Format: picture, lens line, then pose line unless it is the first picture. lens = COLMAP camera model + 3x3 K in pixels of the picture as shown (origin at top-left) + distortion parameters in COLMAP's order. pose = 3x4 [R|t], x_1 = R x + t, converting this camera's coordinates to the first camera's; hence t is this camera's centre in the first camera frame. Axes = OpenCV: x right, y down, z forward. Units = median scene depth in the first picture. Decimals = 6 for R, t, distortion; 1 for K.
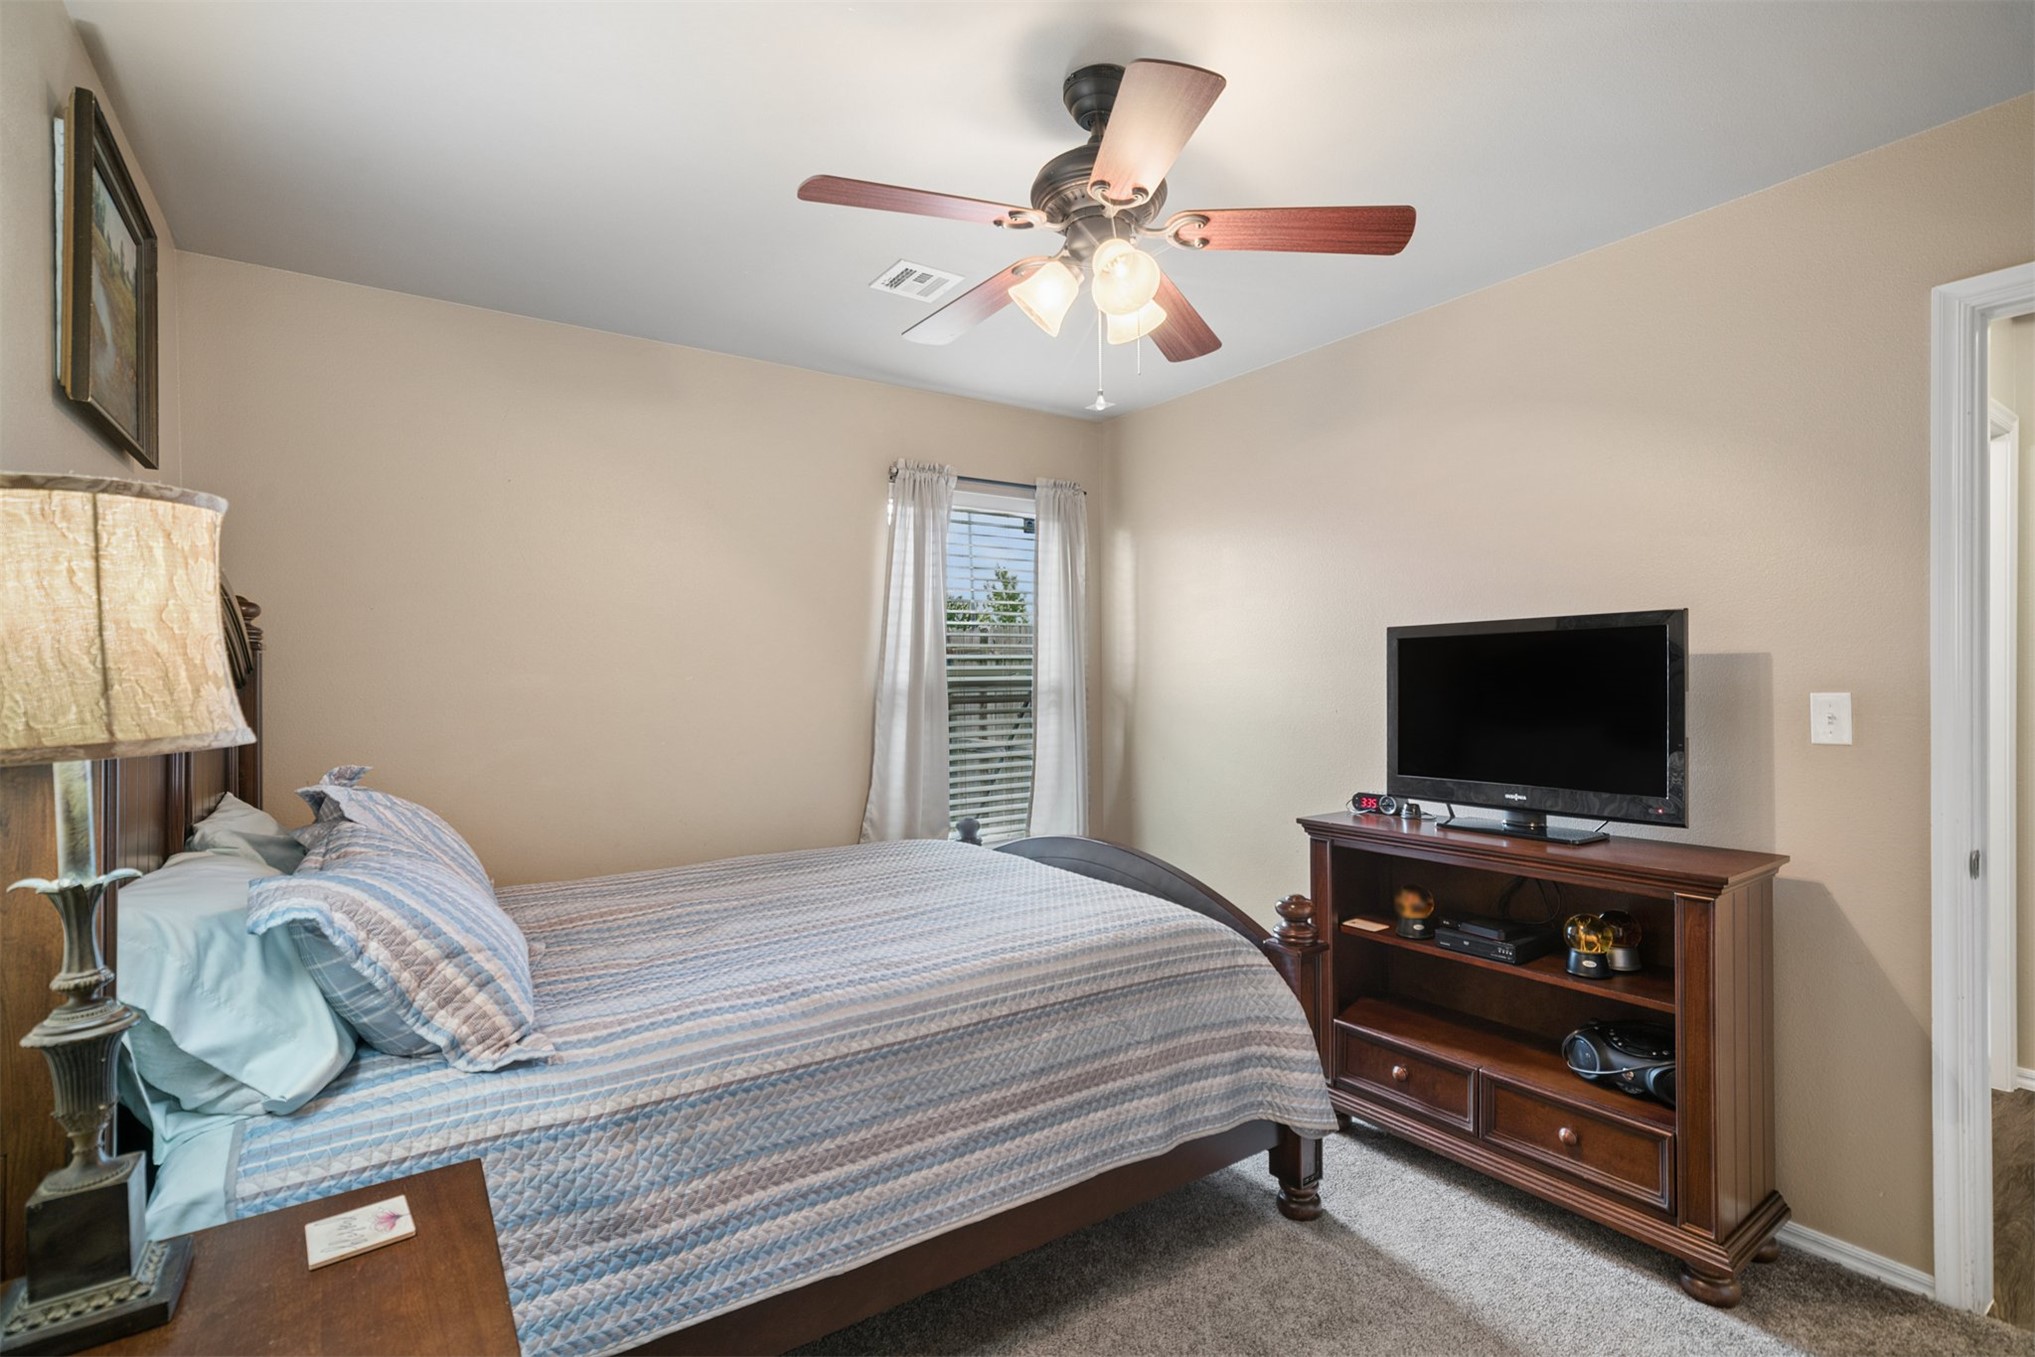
lens RADIAL K [[962.7, 0, 1023.2], [0, 962.7, 686.7], [0, 0, 1]] dist [0.001816, 0.001260]
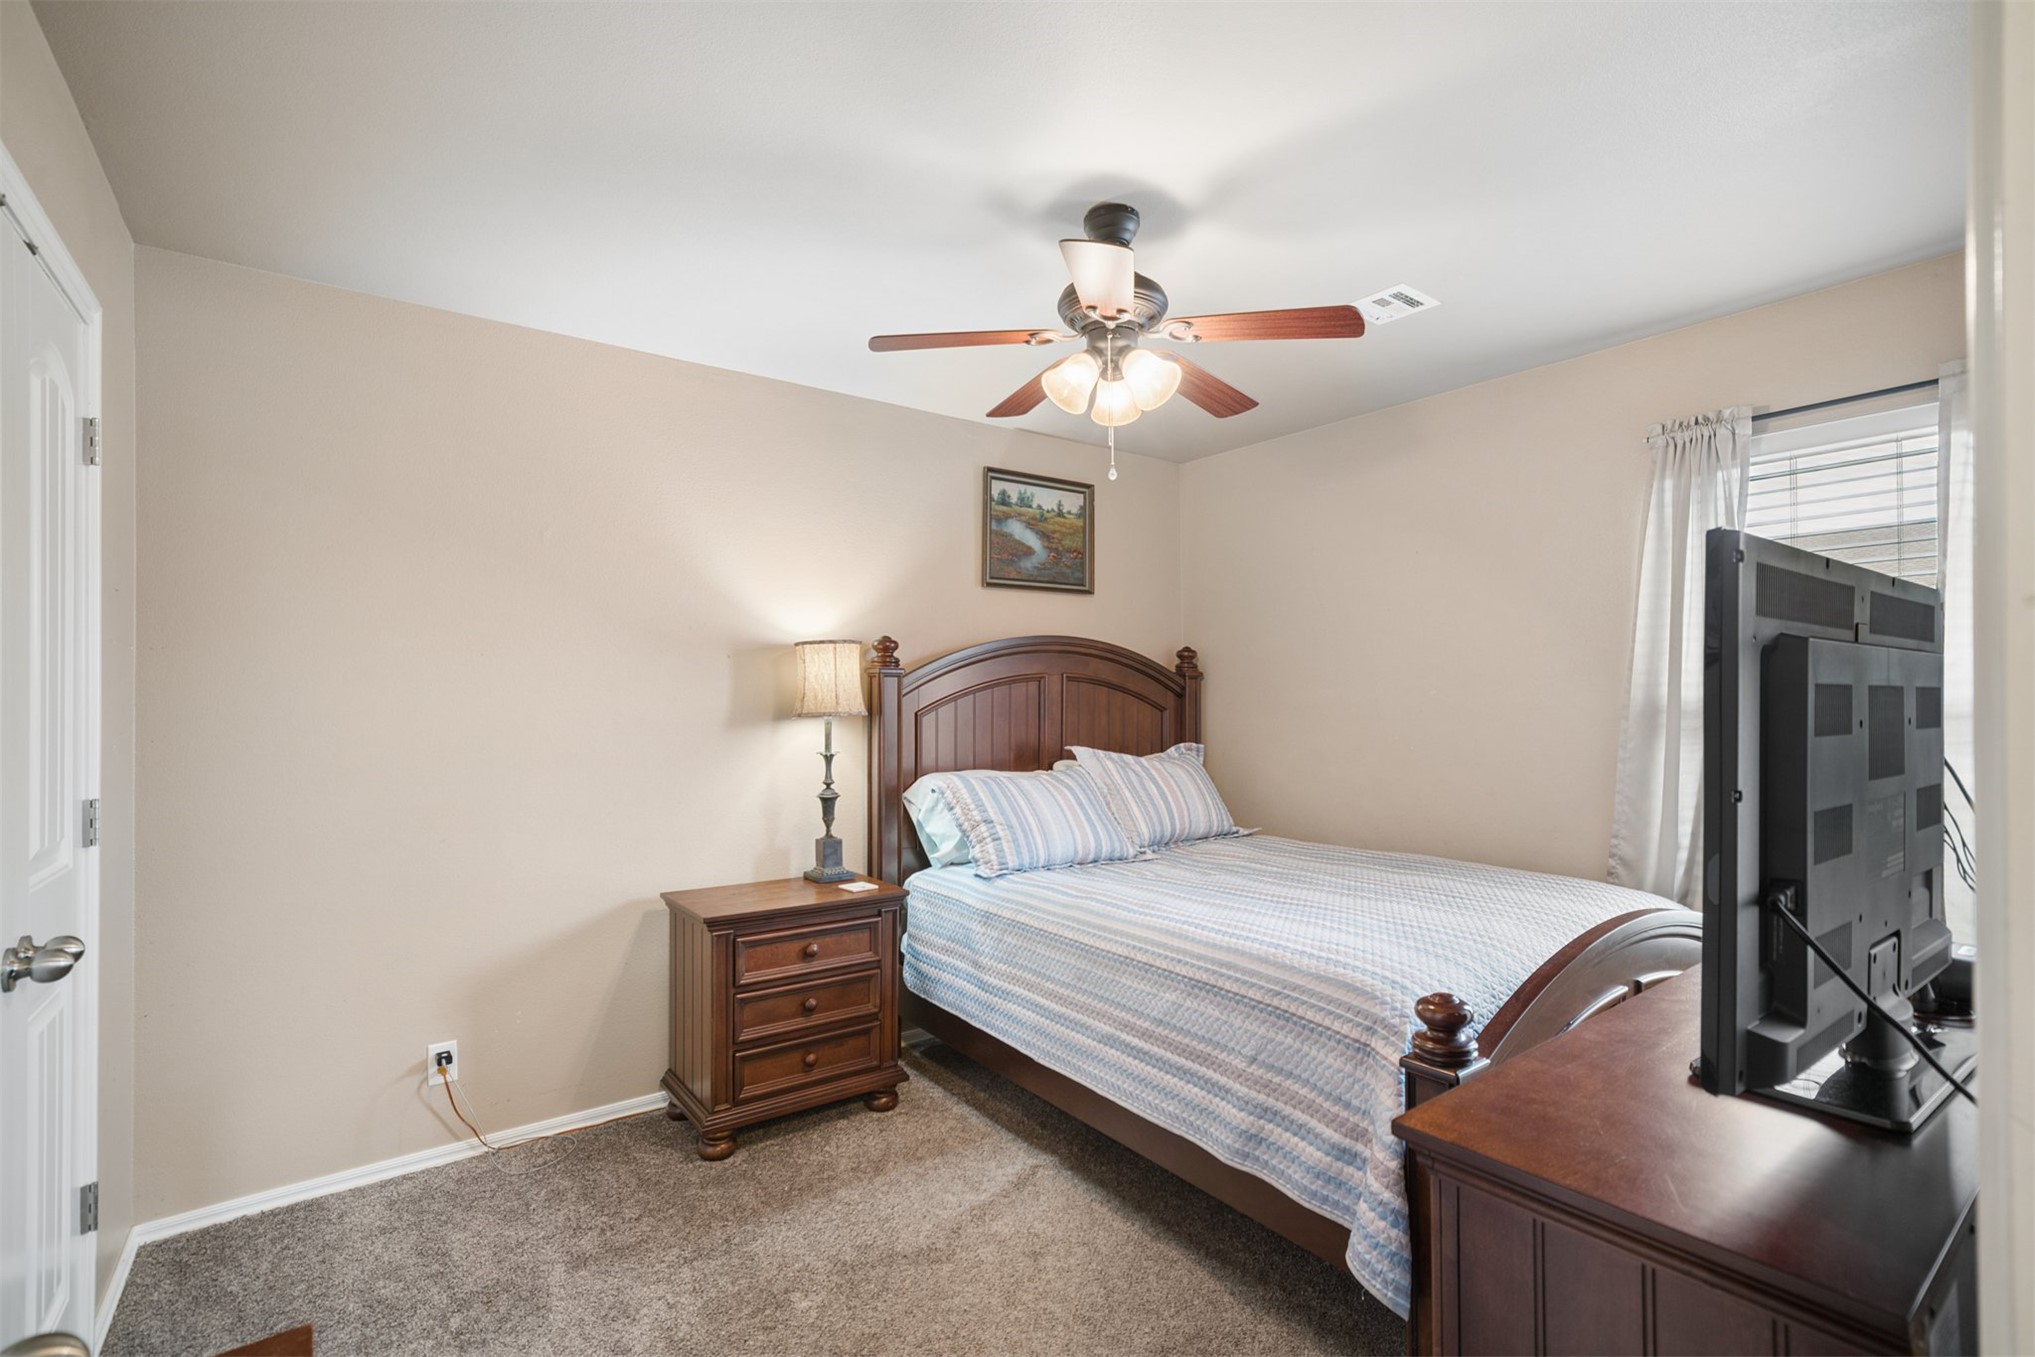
lens RADIAL K [[915.0, 0, 1022.0], [0, 915.0, 684.7], [0, 0, 1]] dist [0.003167, 0.000093]
pose [[0.028310, -0.008409, -0.999564, 1.174203], [-0.000619, 0.999964, -0.008430, -0.013985], [0.999599, 0.000858, 0.028304, 0.798696]]
